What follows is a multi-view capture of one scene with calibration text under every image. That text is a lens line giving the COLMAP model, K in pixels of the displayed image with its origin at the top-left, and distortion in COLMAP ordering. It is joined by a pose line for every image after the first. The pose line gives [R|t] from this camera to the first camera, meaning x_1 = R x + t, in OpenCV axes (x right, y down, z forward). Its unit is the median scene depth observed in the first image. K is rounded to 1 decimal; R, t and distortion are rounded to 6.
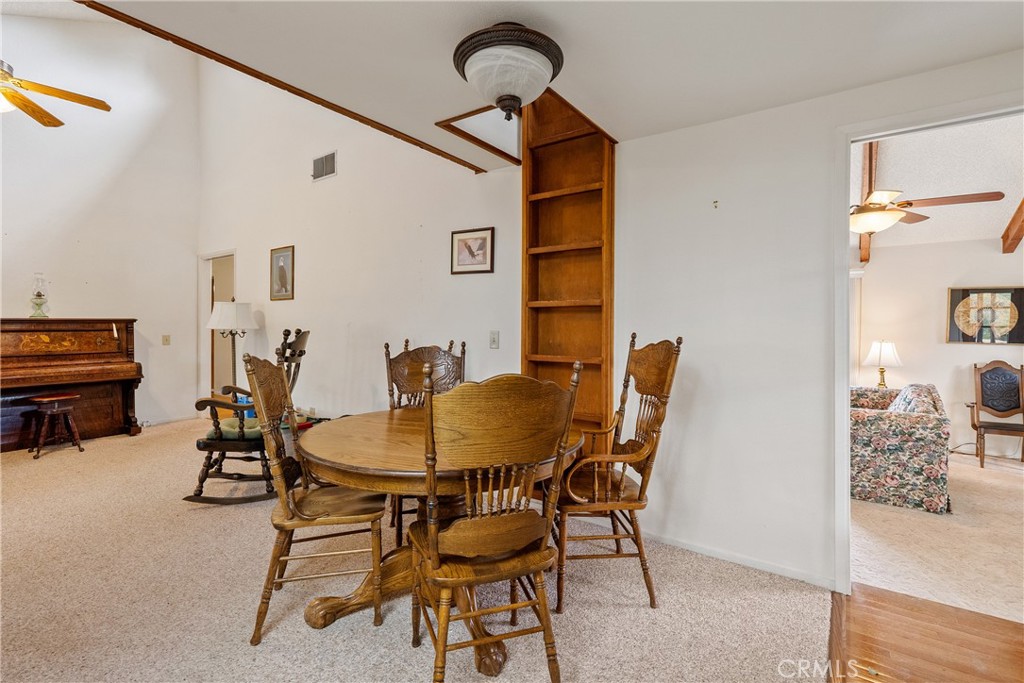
lens RADIAL K [[470.8, 0, 505.3], [0, 470.8, 332.0], [0, 0, 1]] dist [0.001783, -0.000491]
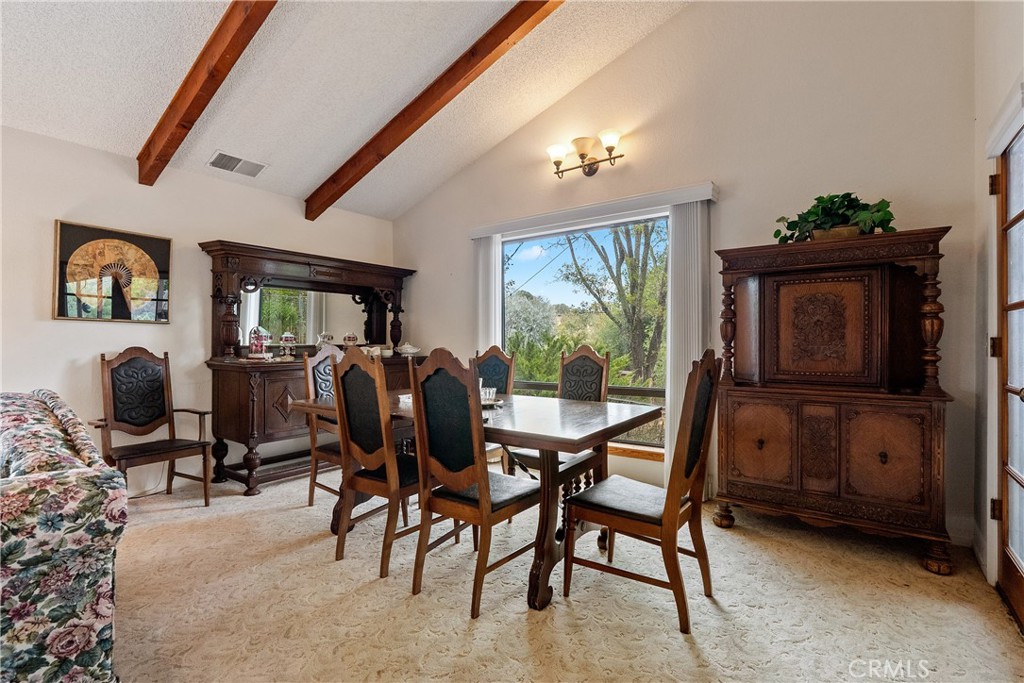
lens RADIAL K [[470.8, 0, 514.5], [0, 470.8, 337.2], [0, 0, 1]] dist [0.001783, -0.000491]
pose [[-0.000721, 0.008116, 0.999967, 0.550242], [0.020528, 0.999756, -0.008100, 0.086567], [-0.999789, 0.020521, -0.000887, 0.661401]]
